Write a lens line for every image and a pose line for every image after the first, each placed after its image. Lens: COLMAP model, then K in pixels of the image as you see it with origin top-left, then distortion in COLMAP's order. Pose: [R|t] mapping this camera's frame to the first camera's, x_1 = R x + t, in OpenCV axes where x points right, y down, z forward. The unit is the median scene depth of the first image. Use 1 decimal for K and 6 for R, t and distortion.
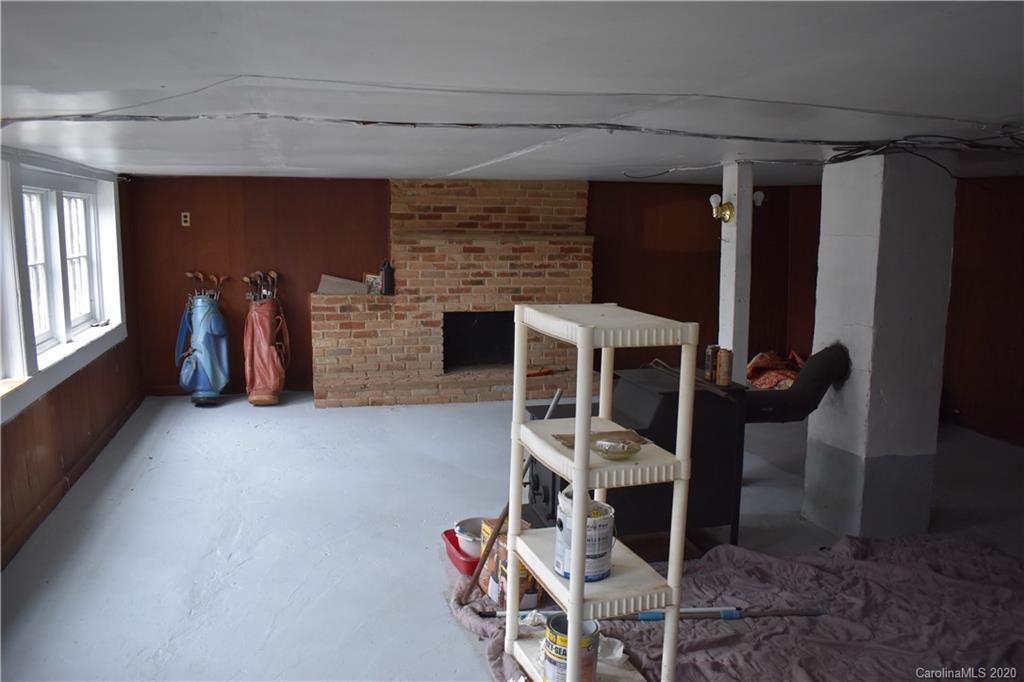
lens RADIAL K [[799.5, 0, 512.9], [0, 799.5, 338.4], [0, 0, 1]] dist [-0.098915, 0.019120]
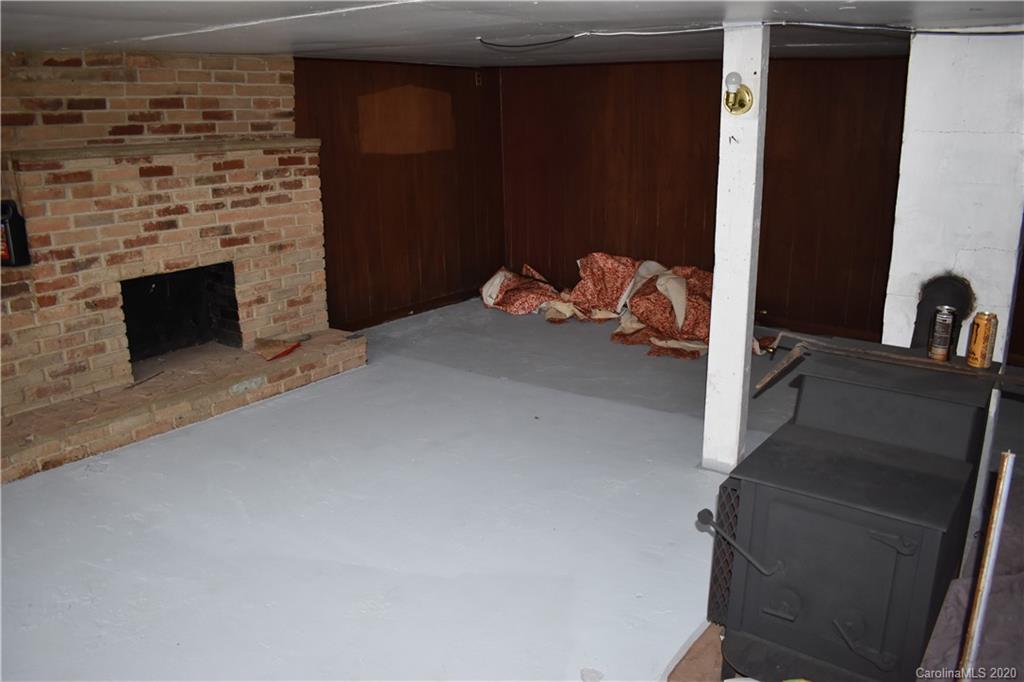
lens RADIAL K [[799.5, 0, 513.4], [0, 799.5, 340.2], [0, 0, 1]] dist [-0.098915, 0.019120]
pose [[0.780523, -0.185153, 0.597078, -0.211899], [0.104616, 0.980349, 0.167247, -0.055912], [-0.616311, -0.068076, 0.784555, 0.363133]]
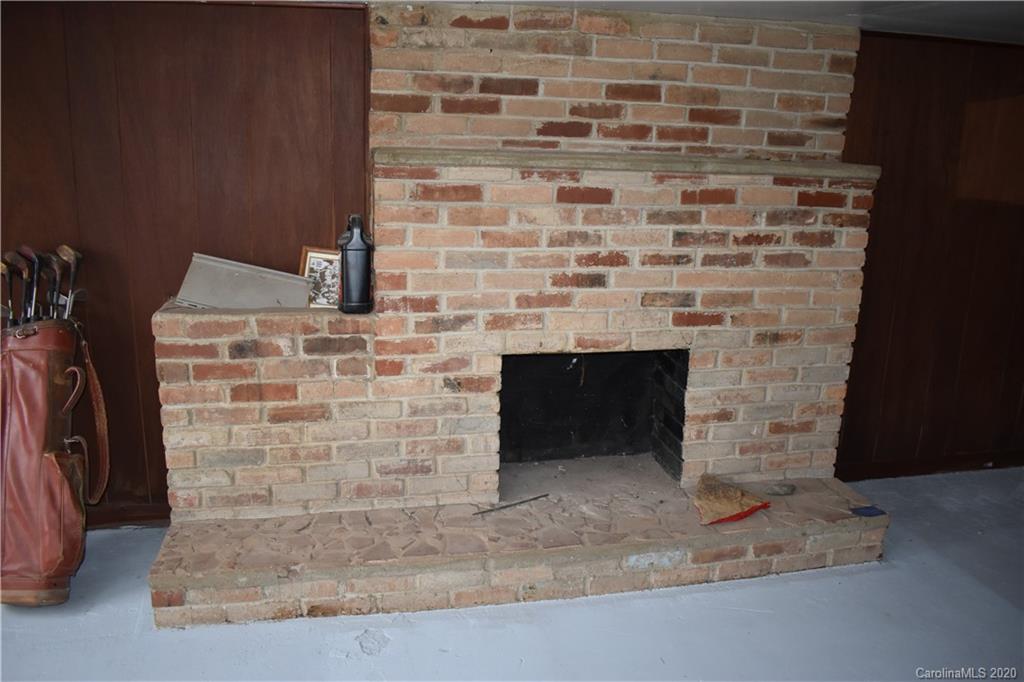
lens RADIAL K [[799.5, 0, 512.8], [0, 799.5, 339.9], [0, 0, 1]] dist [-0.098915, 0.019120]
pose [[0.998704, 0.026322, -0.043552, -0.064552], [-0.021454, 0.993842, 0.108706, -0.082495], [0.046145, -0.107631, 0.993119, 0.611740]]
